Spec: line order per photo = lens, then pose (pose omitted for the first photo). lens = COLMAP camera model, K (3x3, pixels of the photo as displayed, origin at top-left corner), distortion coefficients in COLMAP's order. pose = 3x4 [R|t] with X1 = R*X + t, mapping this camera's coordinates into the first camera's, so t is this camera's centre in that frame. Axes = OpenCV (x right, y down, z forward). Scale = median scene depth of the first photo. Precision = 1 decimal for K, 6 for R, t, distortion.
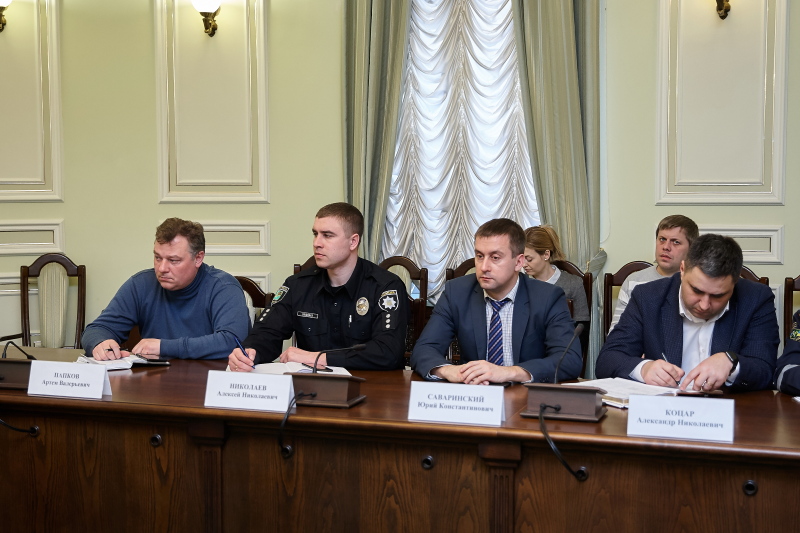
lens RADIAL K [[1165.5, 0, 400.0], [0, 1165.5, 266.5], [0, 0, 1]] dist [0.011592, 0.017241]
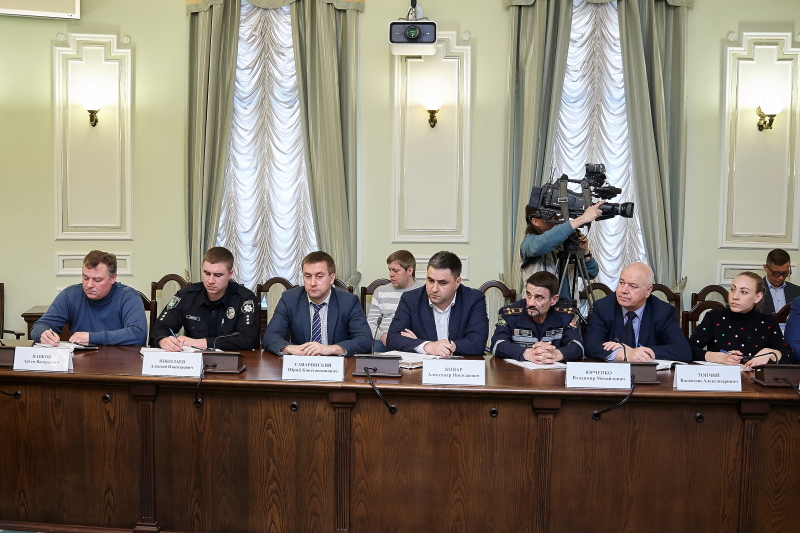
lens RADIAL K [[804.9, 0, 335.7], [0, 804.9, 258.7], [0, 0, 1]] dist [-0.086939, 0.014278]
pose [[0.979516, 0.000683, 0.201366, -0.109048], [0.005712, 0.999498, -0.031174, 0.002509], [-0.201286, 0.031686, 0.979020, -0.059675]]
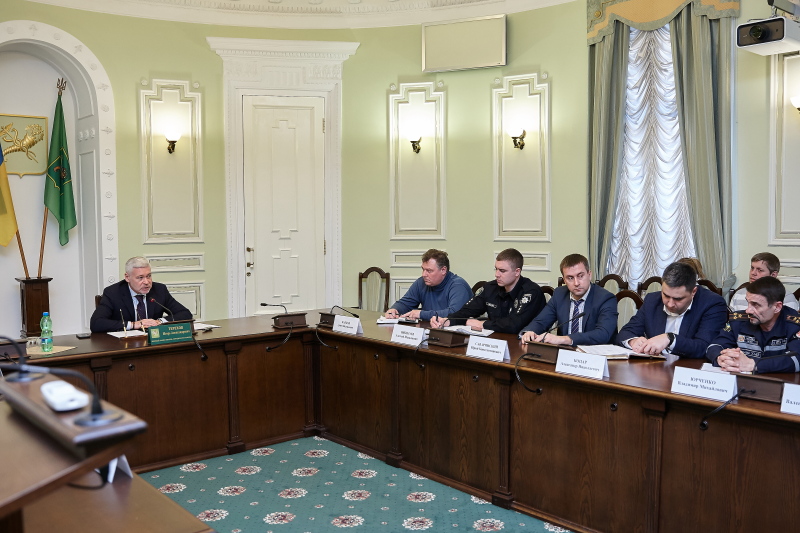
lens RADIAL K [[707.6, 0, 400.0], [0, 707.6, 266.5], [0, 0, 1]] dist [-0.131421, 0.113223]
pose [[0.863537, 0.026708, -0.503578, 0.384964], [-0.036419, 0.999292, -0.009453, 0.000880], [0.502968, 0.026503, 0.863898, -0.048011]]
